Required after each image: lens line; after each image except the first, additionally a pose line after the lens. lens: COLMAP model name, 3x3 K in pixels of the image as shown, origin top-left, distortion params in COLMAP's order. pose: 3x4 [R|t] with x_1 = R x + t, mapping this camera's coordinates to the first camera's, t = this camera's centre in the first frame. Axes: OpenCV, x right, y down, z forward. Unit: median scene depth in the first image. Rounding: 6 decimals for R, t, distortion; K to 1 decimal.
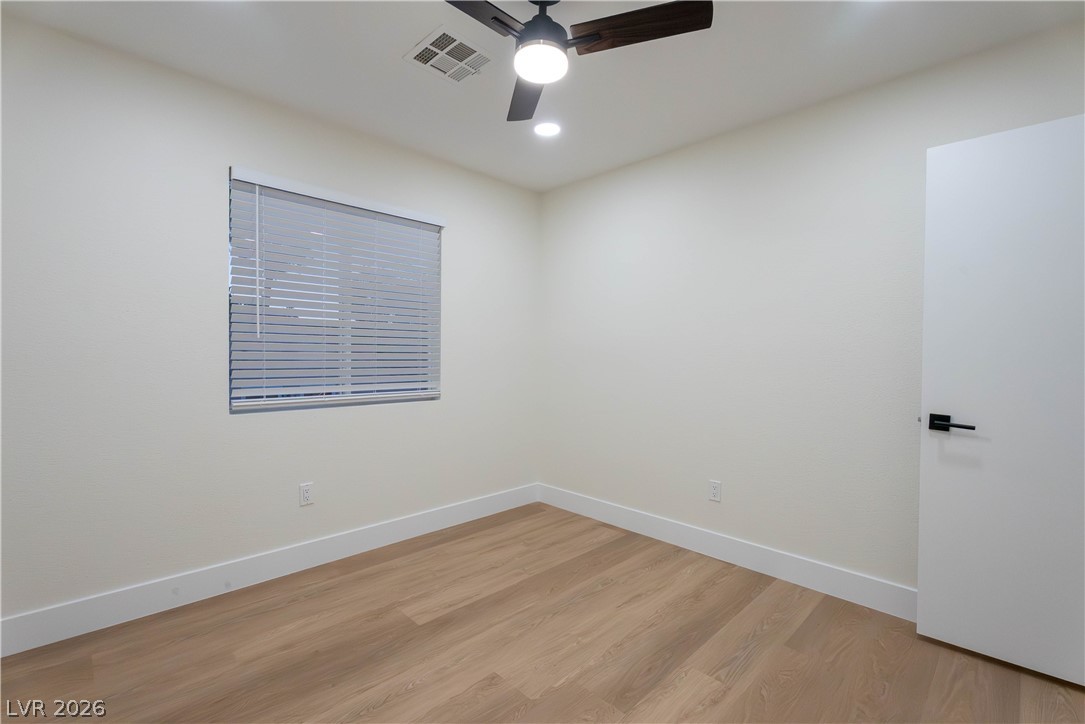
lens RADIAL K [[482.8, 0, 540.5], [0, 482.8, 355.6], [0, 0, 1]] dist [0.001156, 0.000133]
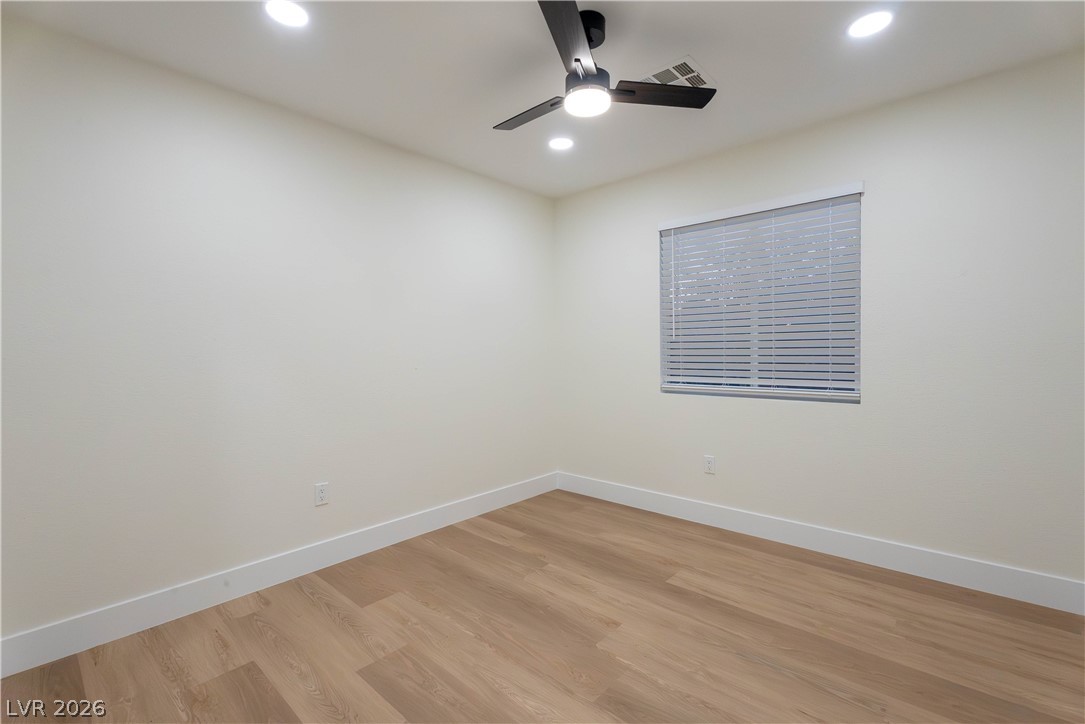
lens RADIAL K [[482.8, 0, 540.5], [0, 482.8, 355.6], [0, 0, 1]] dist [0.001156, 0.000133]
pose [[0.051677, 0.001933, -0.998662, 0.761509], [0.004705, 0.999987, 0.002179, 0.005571], [0.998653, -0.004811, 0.051667, 0.540626]]
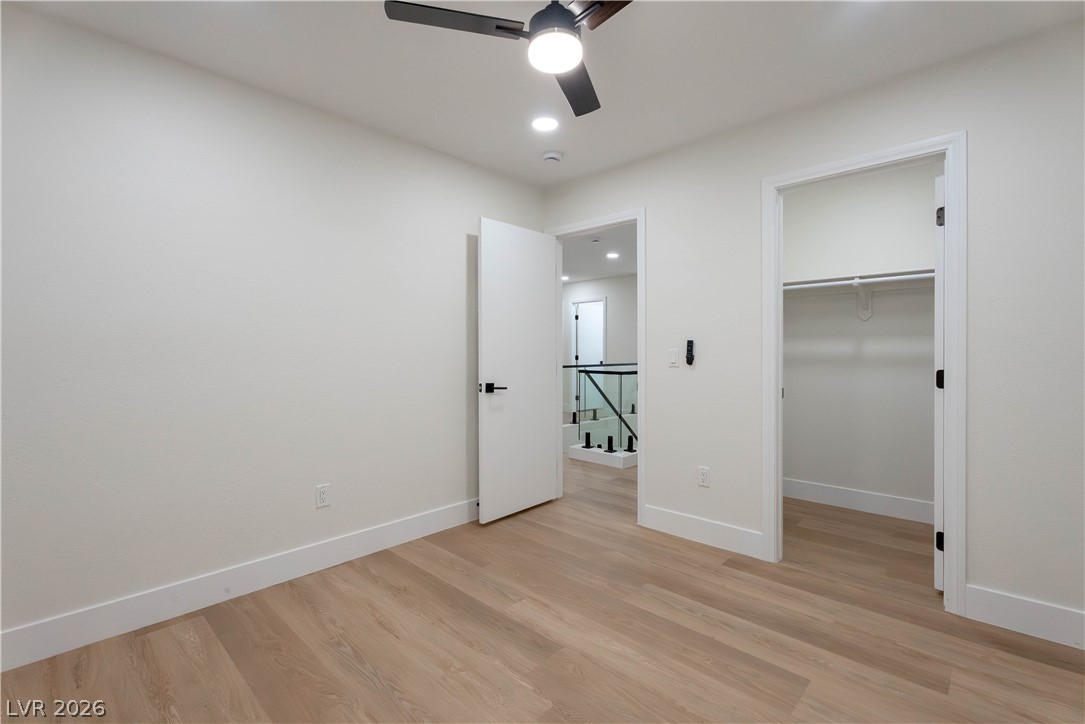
lens RADIAL K [[482.8, 0, 540.5], [0, 482.8, 355.6], [0, 0, 1]] dist [0.001156, 0.000133]
pose [[-0.036827, -0.016963, 0.999178, -0.641048], [0.009198, 0.999808, 0.017313, 0.002033], [-0.999279, 0.009828, -0.036663, 0.703884]]
